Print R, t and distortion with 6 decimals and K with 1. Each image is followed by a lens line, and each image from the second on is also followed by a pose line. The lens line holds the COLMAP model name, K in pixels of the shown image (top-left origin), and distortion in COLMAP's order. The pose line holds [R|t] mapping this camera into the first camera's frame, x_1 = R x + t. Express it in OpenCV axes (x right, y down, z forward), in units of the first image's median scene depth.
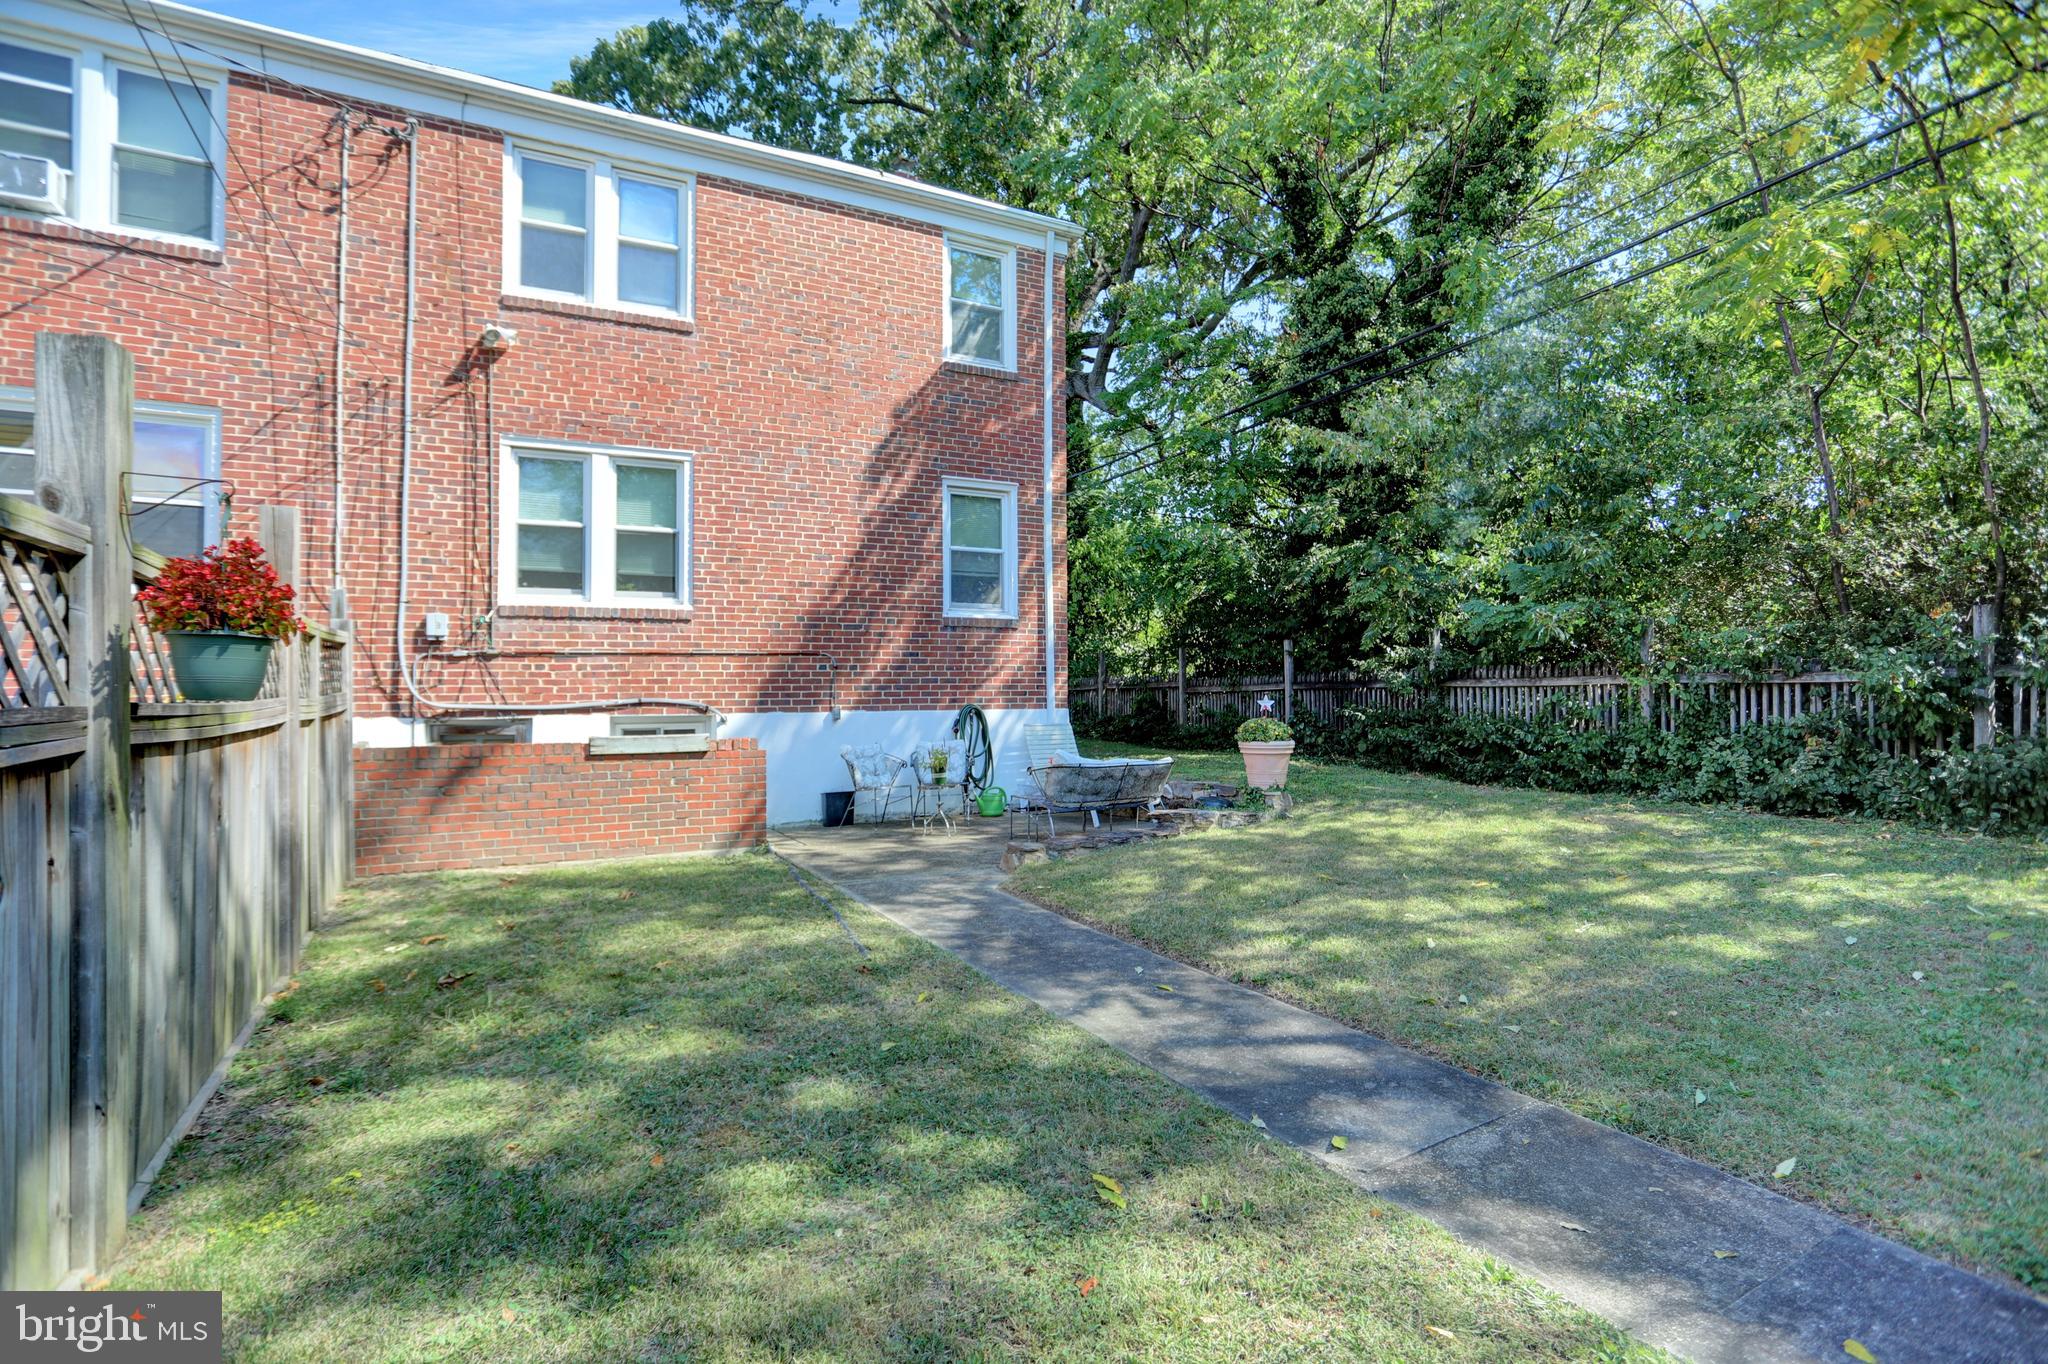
lens RADIAL K [[991.3, 0, 1033.4], [0, 991.3, 682.0], [0, 0, 1]] dist [-0.070635, 0.029221]
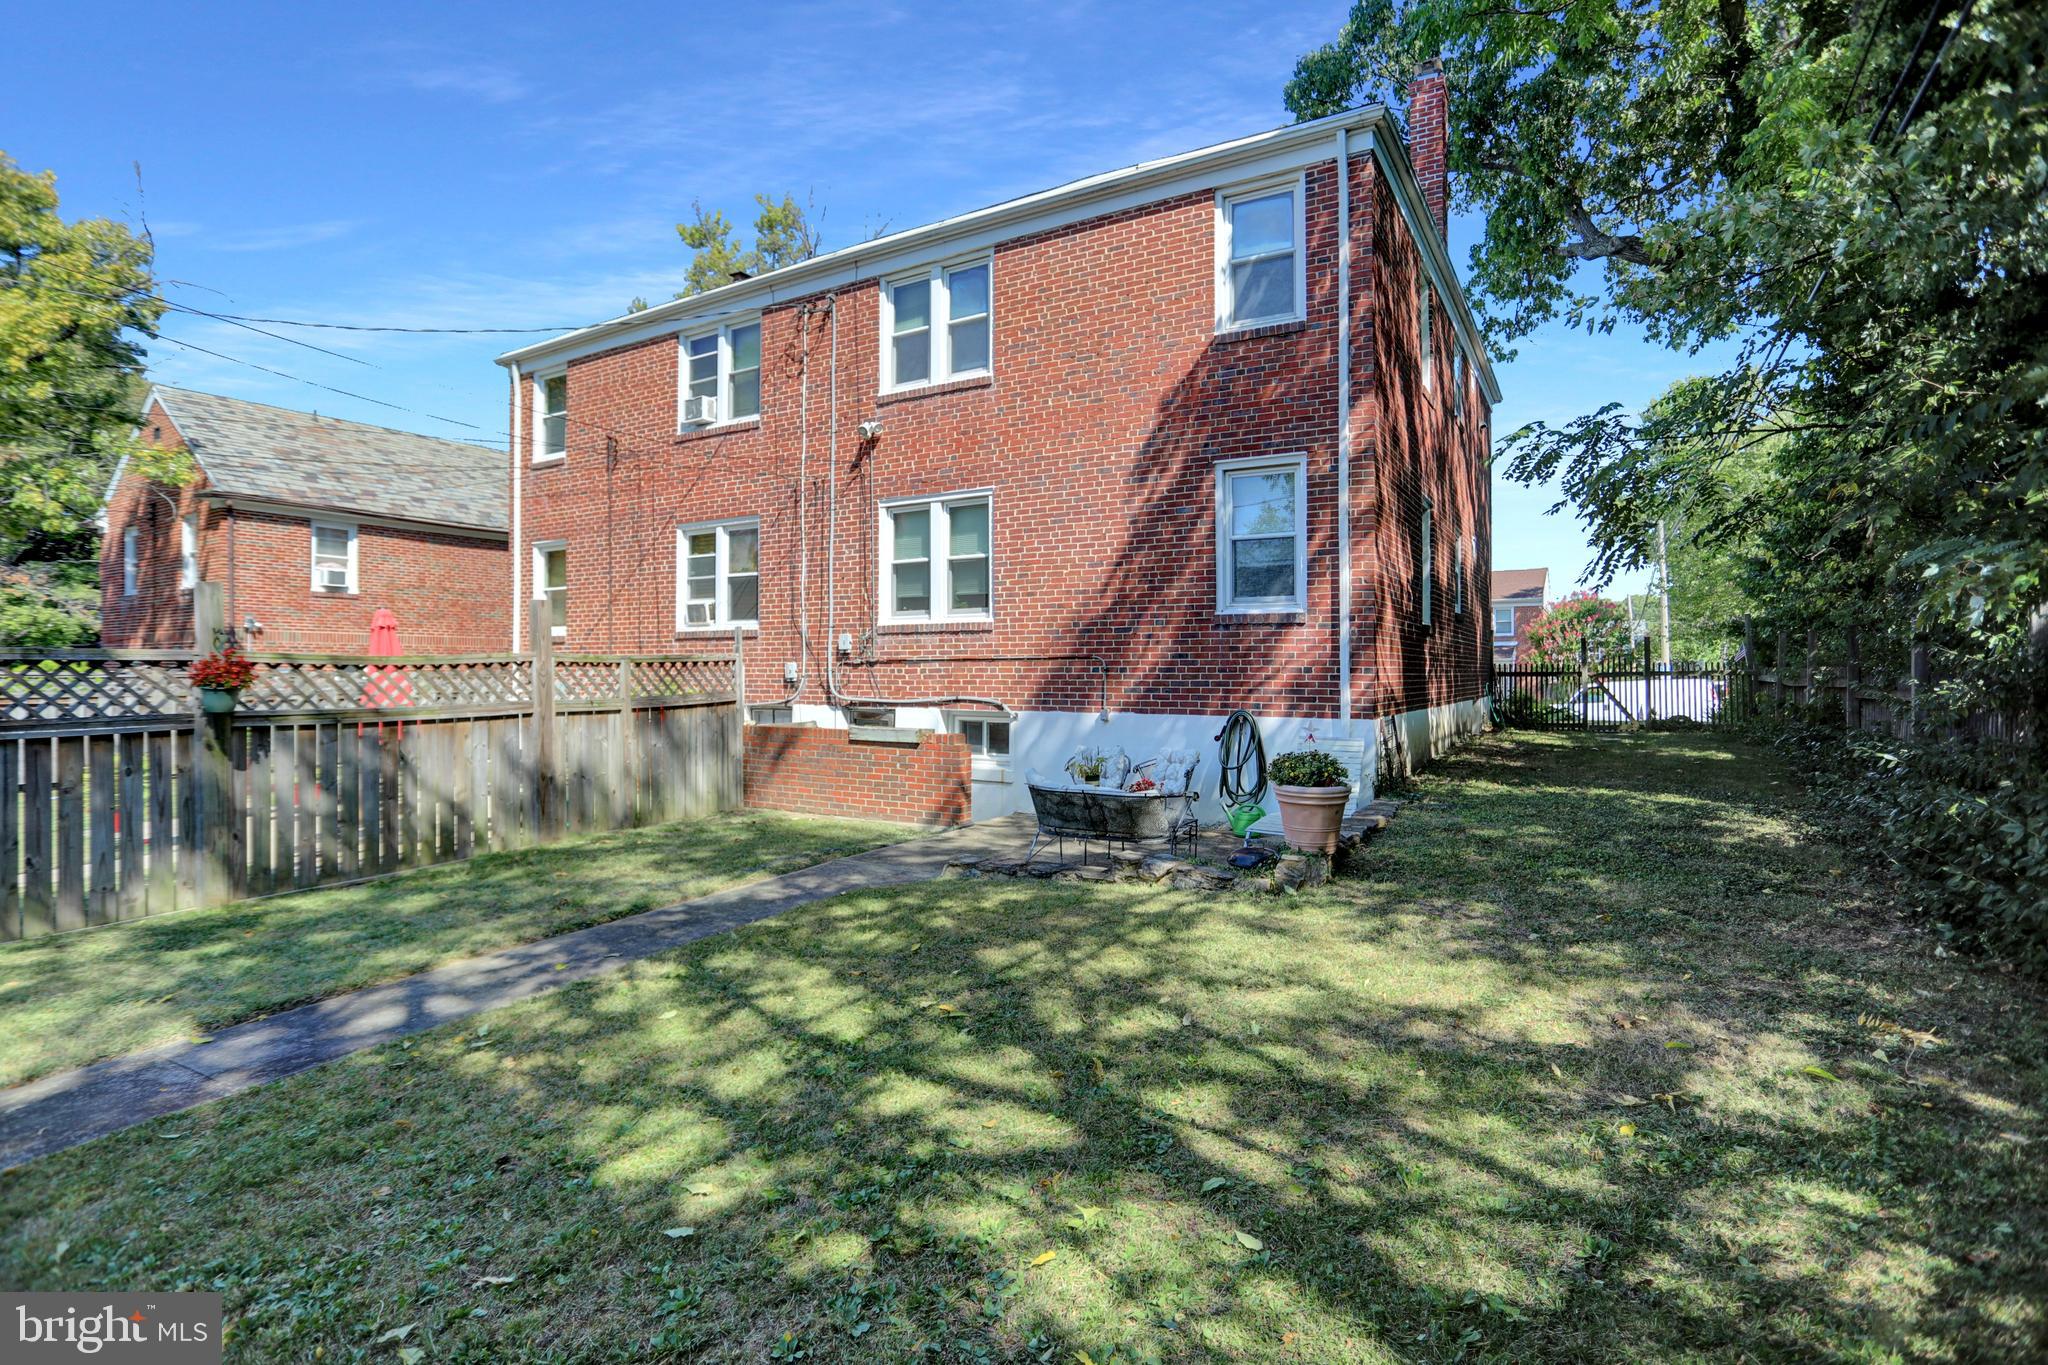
lens RADIAL K [[991.3, 0, 1028.9], [0, 991.3, 679.3], [0, 0, 1]] dist [-0.070635, 0.029221]
pose [[0.506556, 0.016618, -0.862047, 0.649998], [0.006770, 0.999707, 0.023249, -0.029601], [0.862180, -0.017613, 0.506295, 0.404360]]
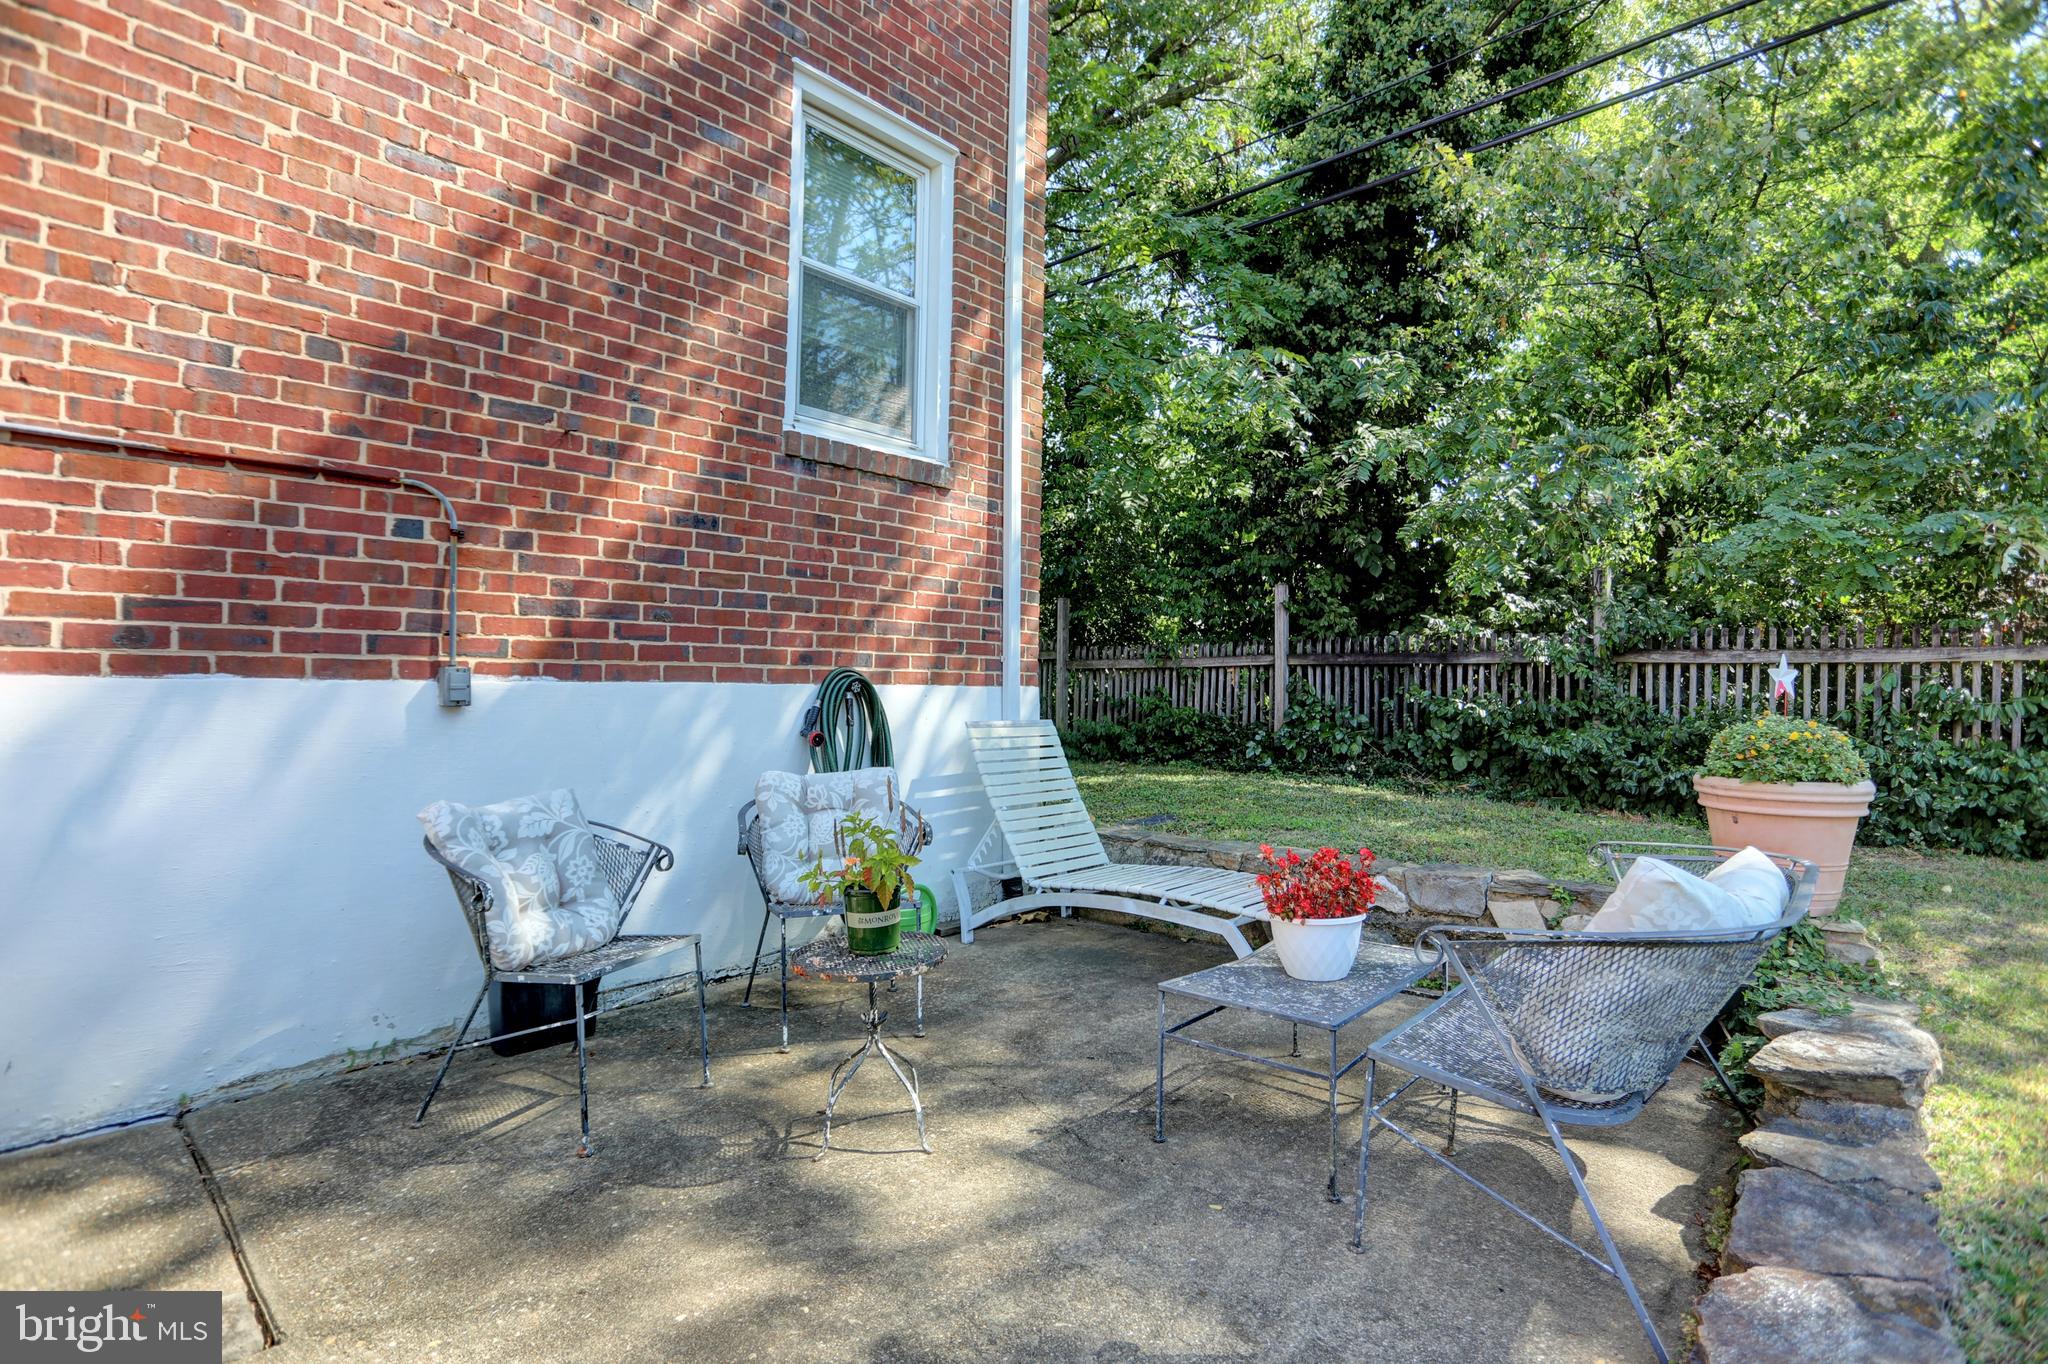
lens RADIAL K [[991.3, 0, 1030.2], [0, 991.3, 672.0], [0, 0, 1]] dist [-0.070635, 0.029221]
pose [[0.940395, 0.024159, 0.339224, -0.133814], [-0.024980, 0.999686, -0.001945, 0.023735], [-0.339165, -0.006645, 0.940704, 0.658924]]
